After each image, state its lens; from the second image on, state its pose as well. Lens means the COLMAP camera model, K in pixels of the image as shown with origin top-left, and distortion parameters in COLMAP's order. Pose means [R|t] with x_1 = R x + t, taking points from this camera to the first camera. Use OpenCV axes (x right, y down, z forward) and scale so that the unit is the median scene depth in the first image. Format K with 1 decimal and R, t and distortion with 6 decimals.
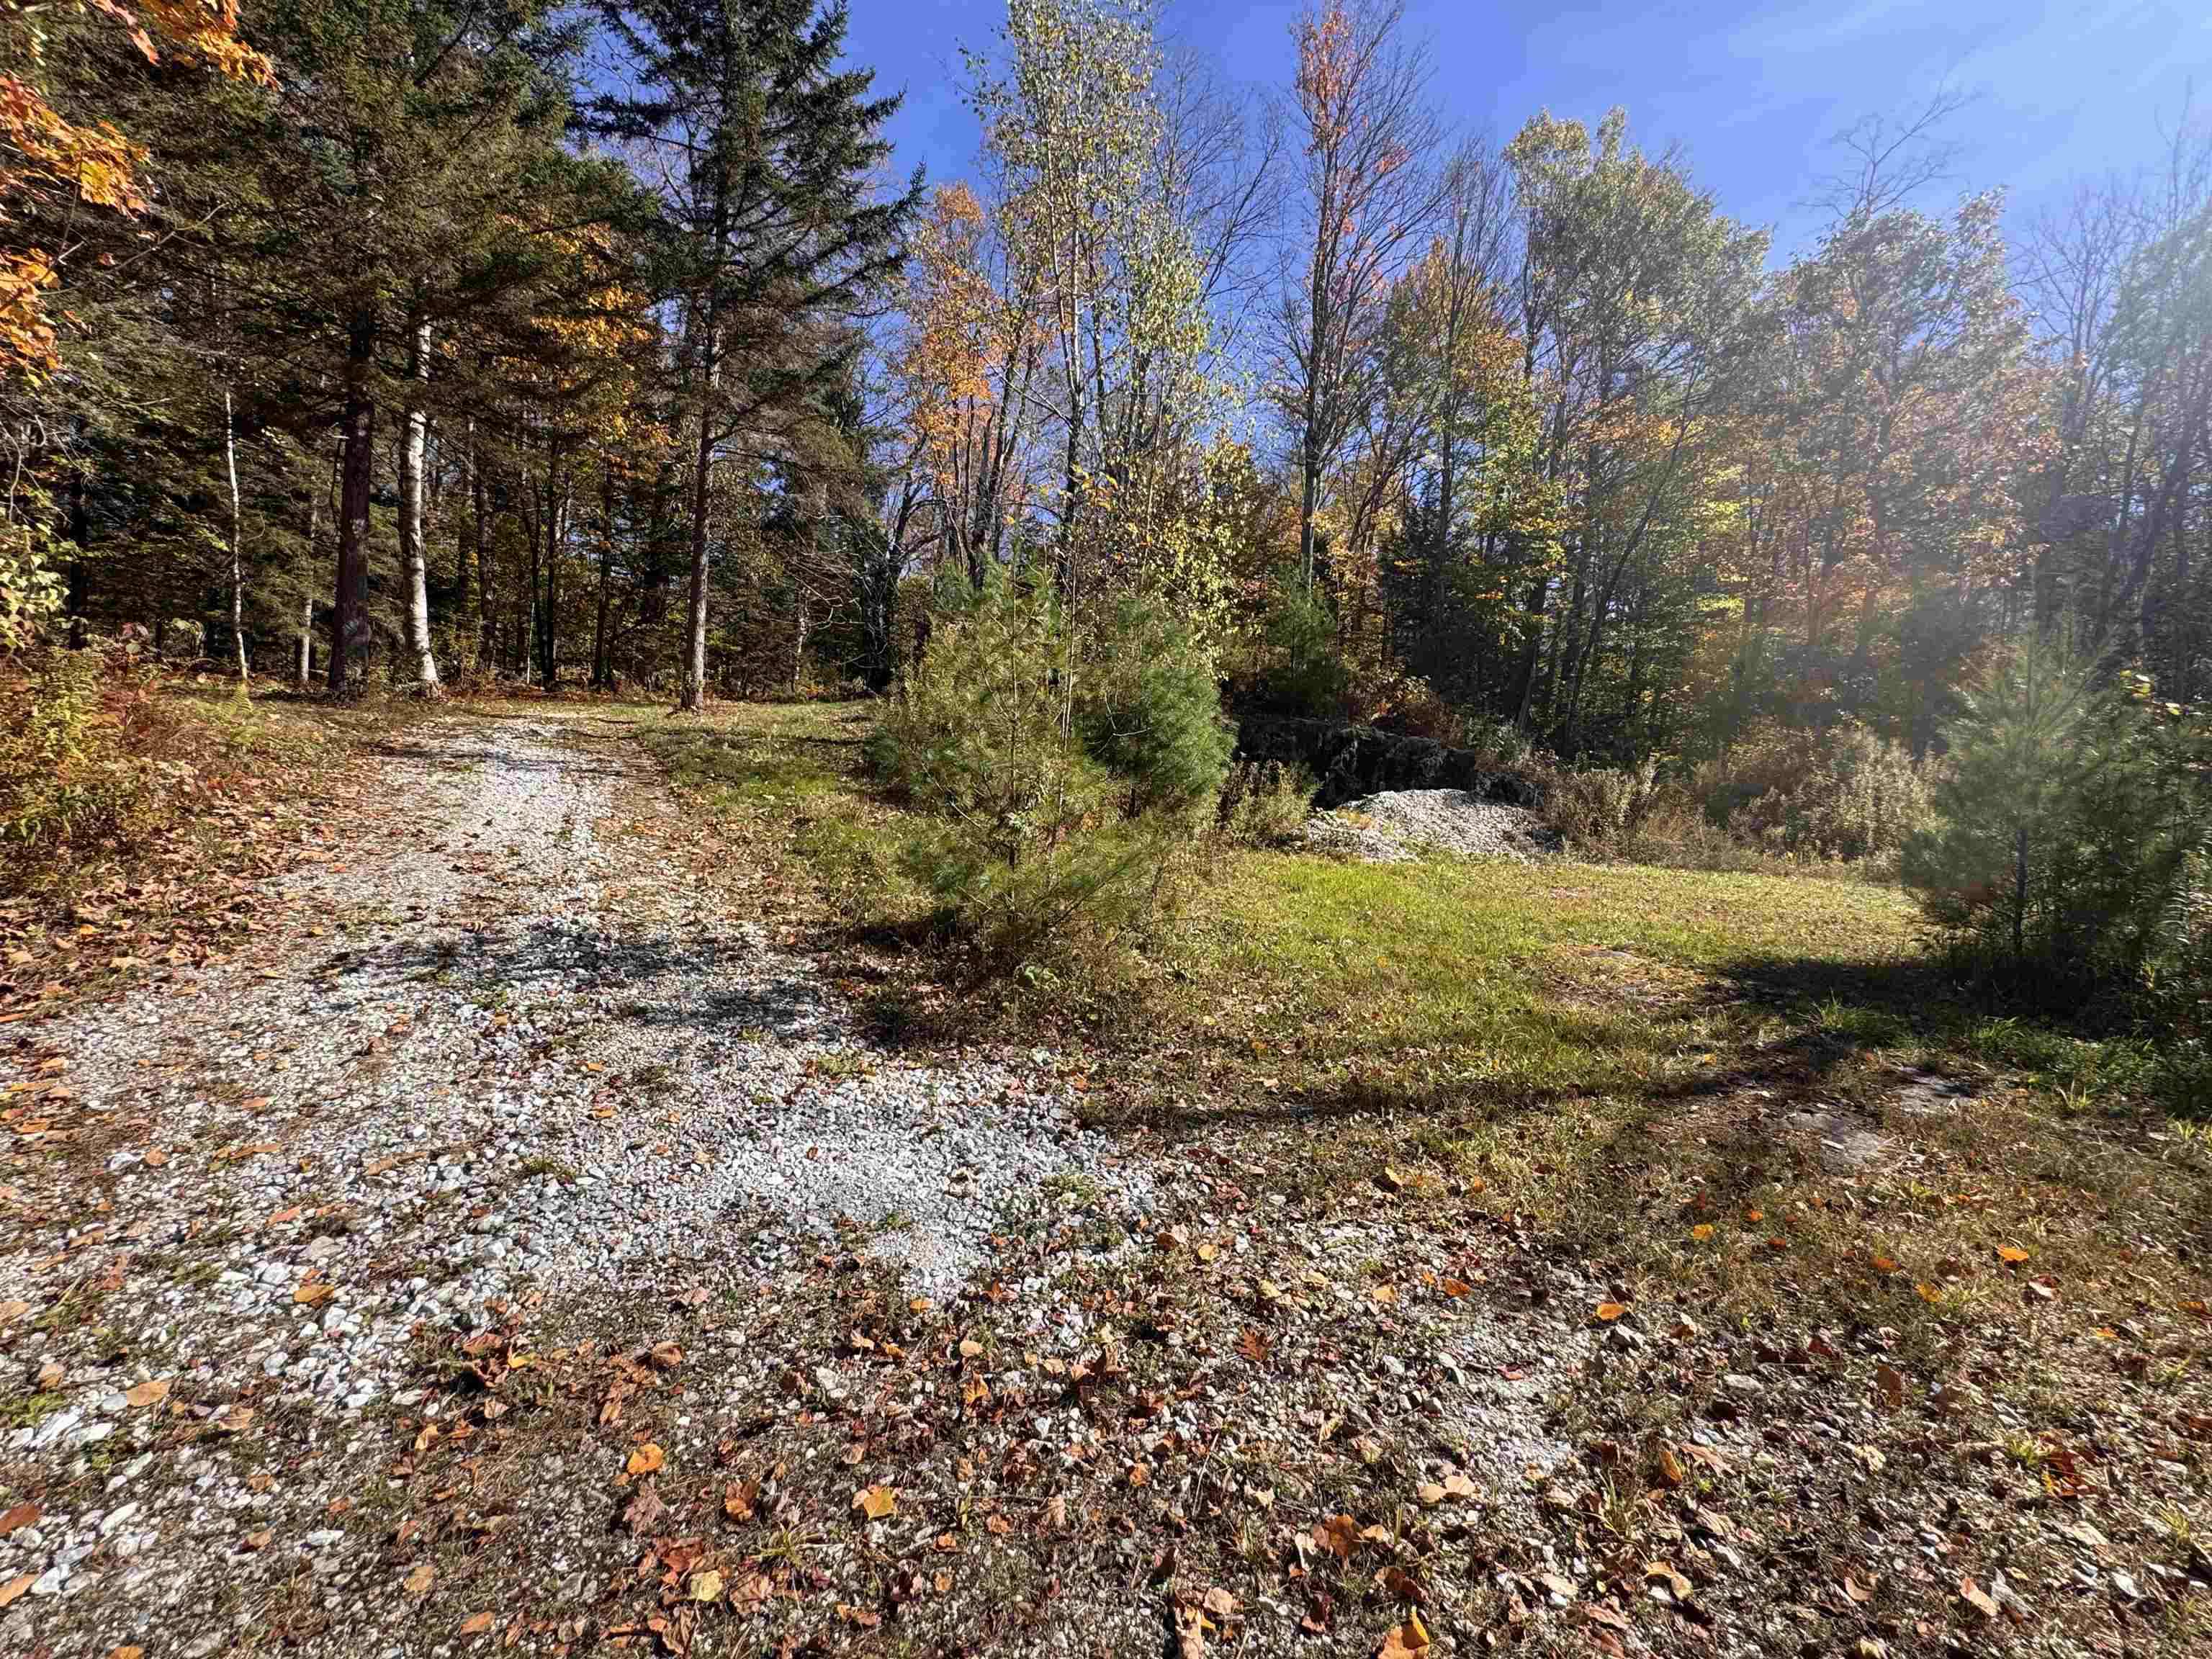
lens RADIAL K [[883.5, 0, 1104.2], [0, 883.5, 831.3], [0, 0, 1]] dist [-0.005468, 0.000470]
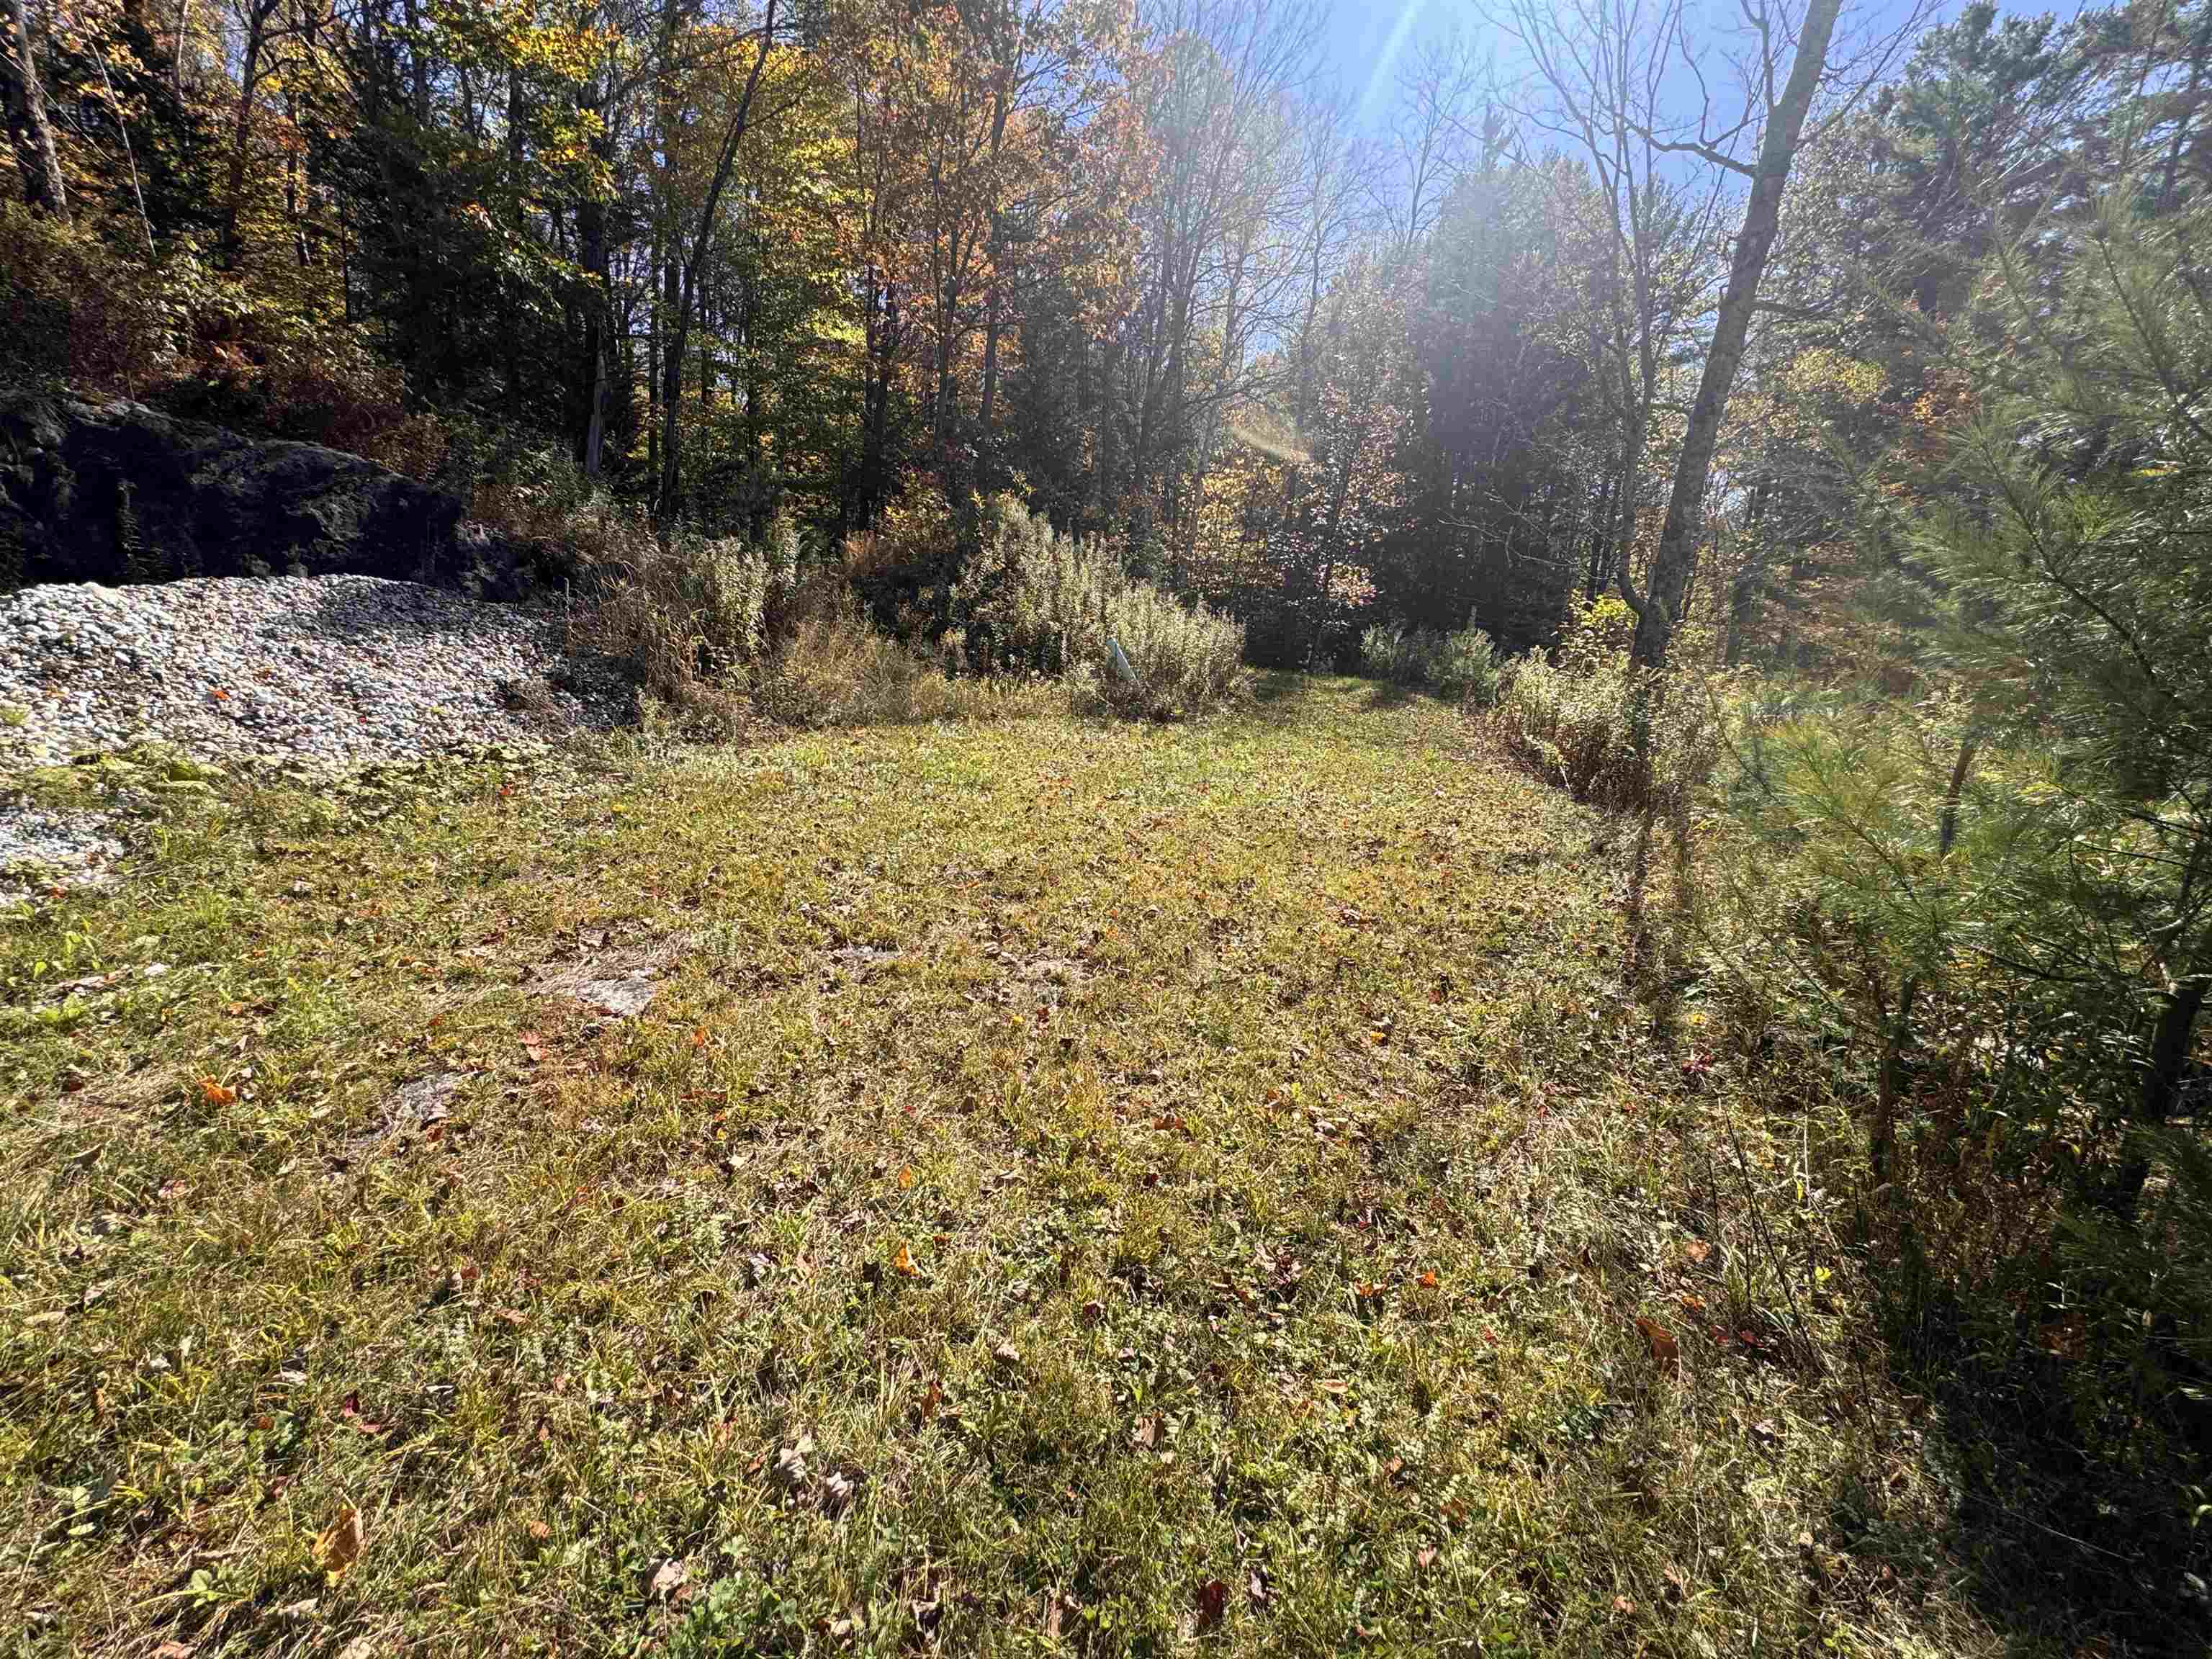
lens RADIAL K [[883.5, 0, 1113.6], [0, 883.5, 834.2], [0, 0, 1]] dist [-0.005468, 0.000470]
pose [[0.619111, -0.210579, 0.756543, 0.902807], [0.010810, 0.965571, 0.259914, -0.110756], [-0.785229, -0.152737, 0.600073, 1.512279]]
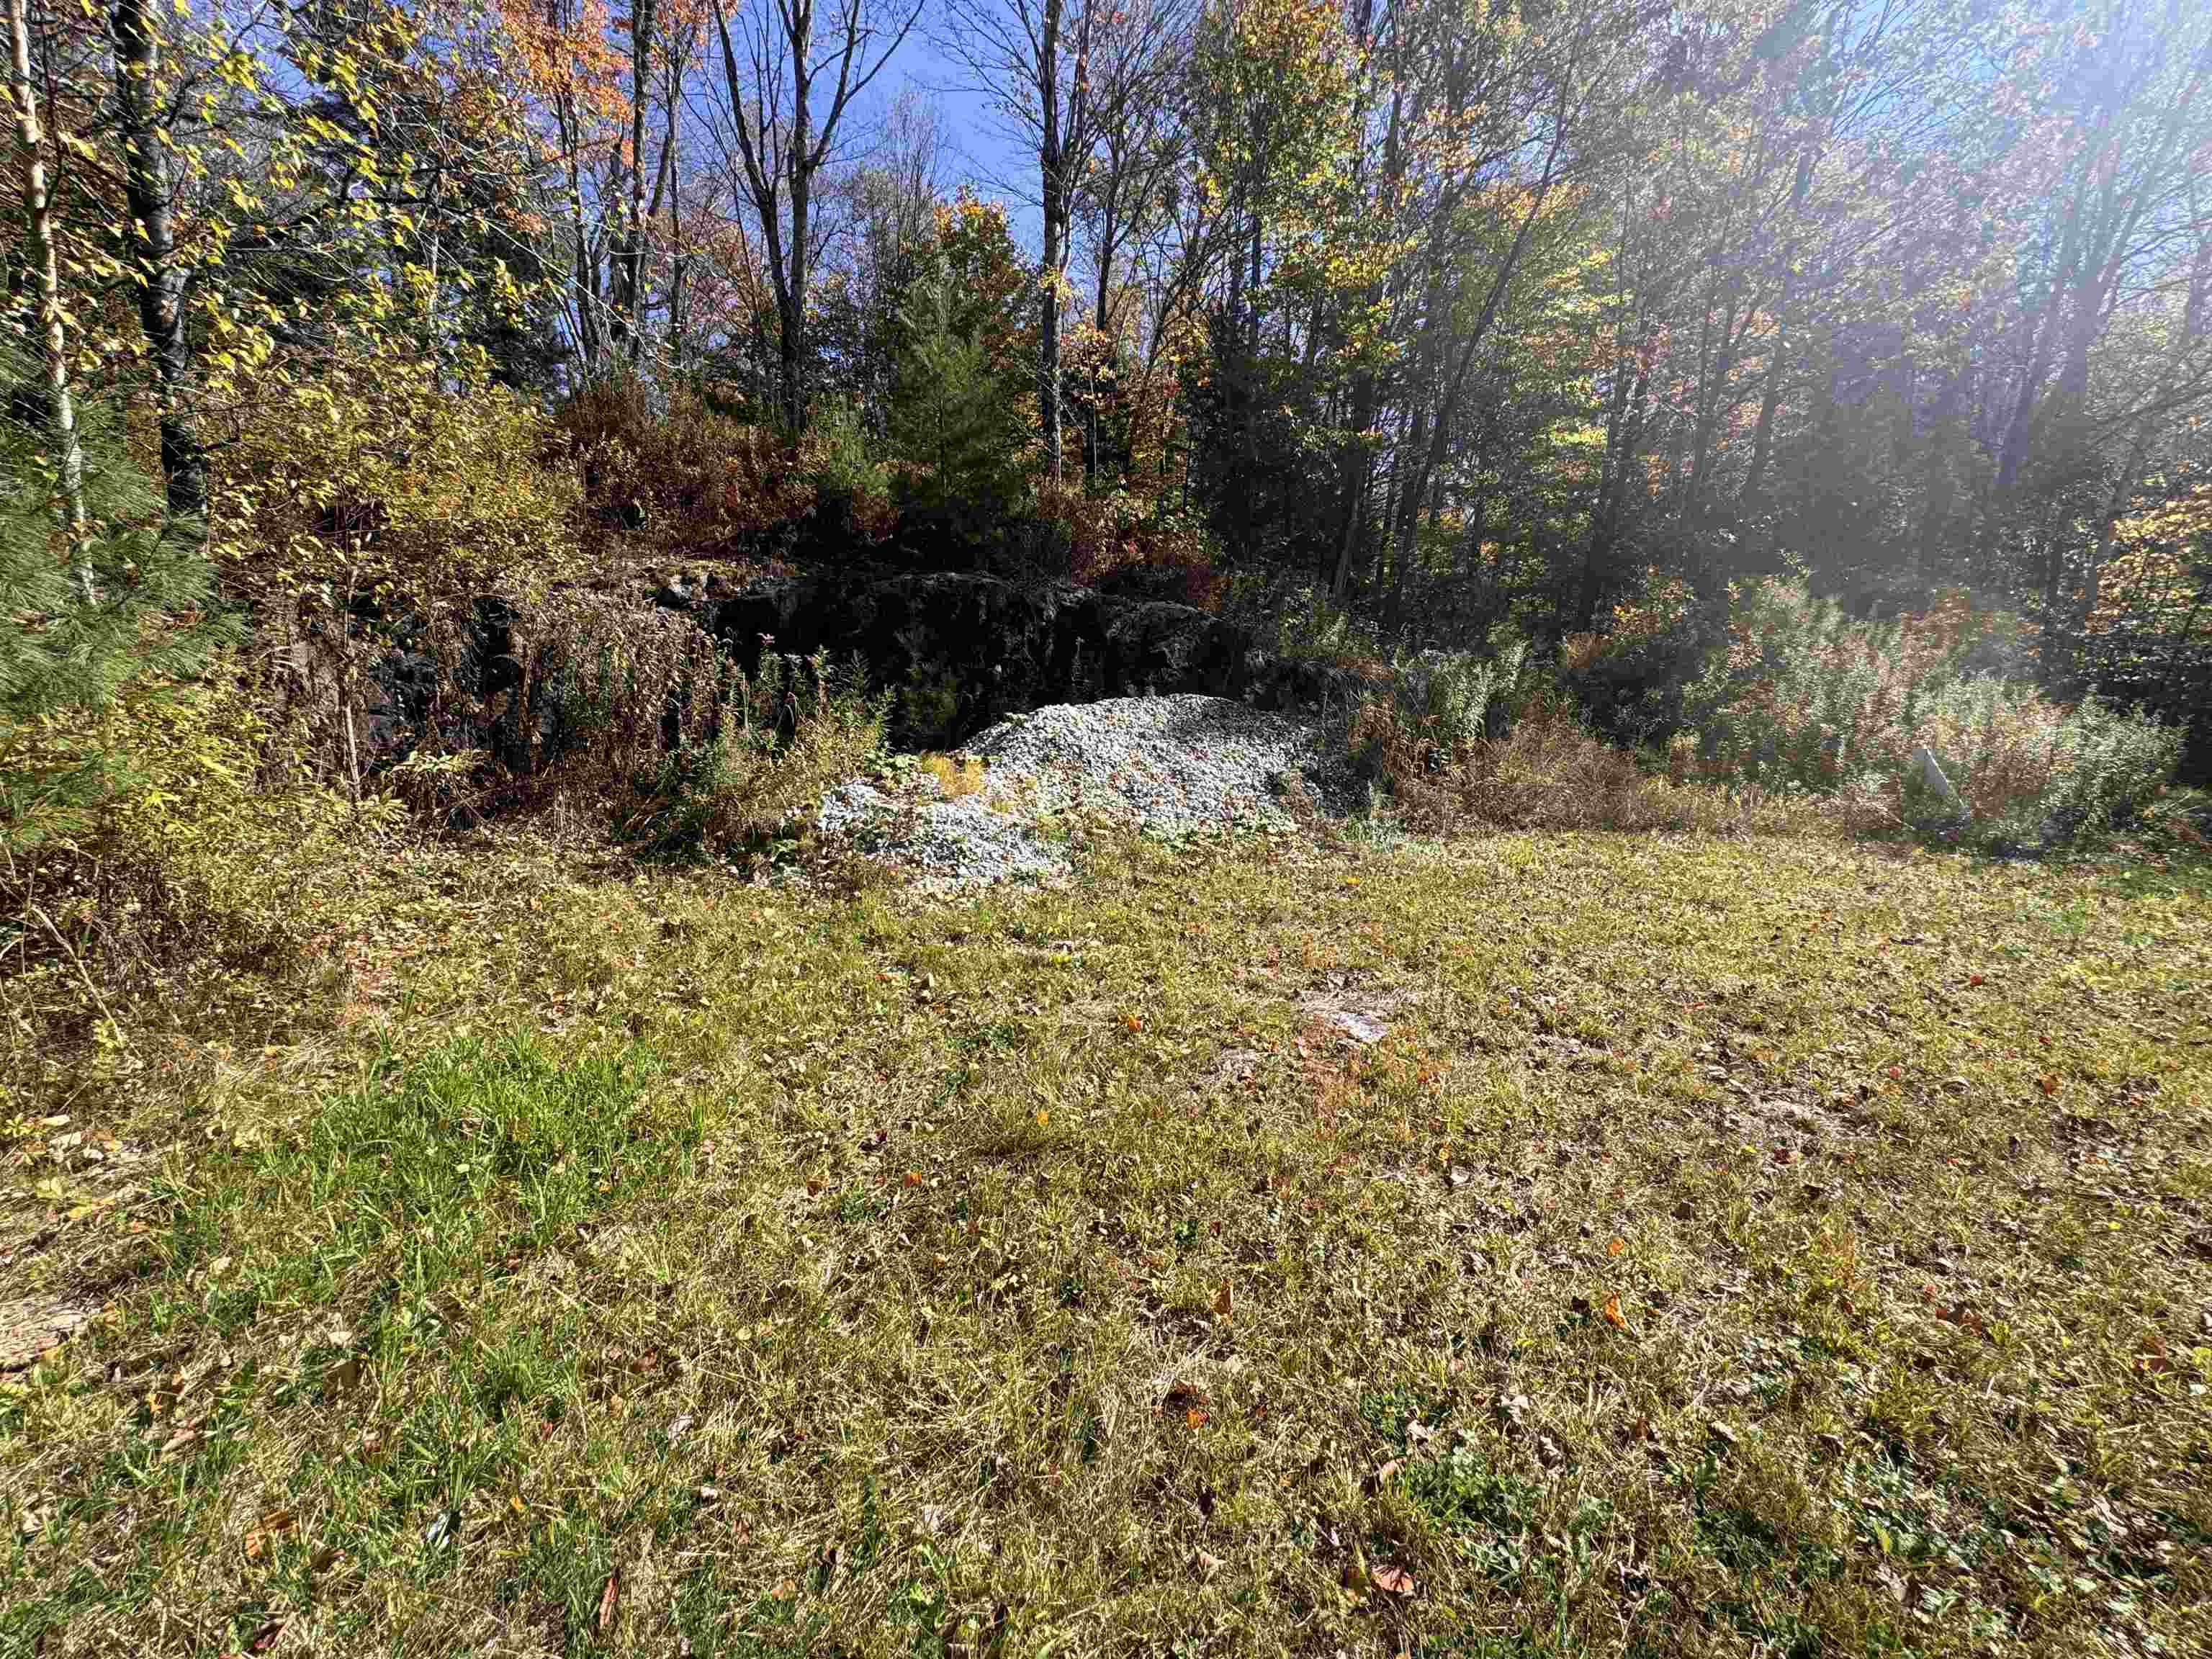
lens RADIAL K [[883.5, 0, 1102.1], [0, 883.5, 830.2], [0, 0, 1]] dist [-0.005468, 0.000470]
pose [[0.987413, -0.050799, 0.149784, 0.808580], [0.031012, 0.990818, 0.131596, -0.121562], [-0.155094, -0.125295, 0.979922, 1.443352]]
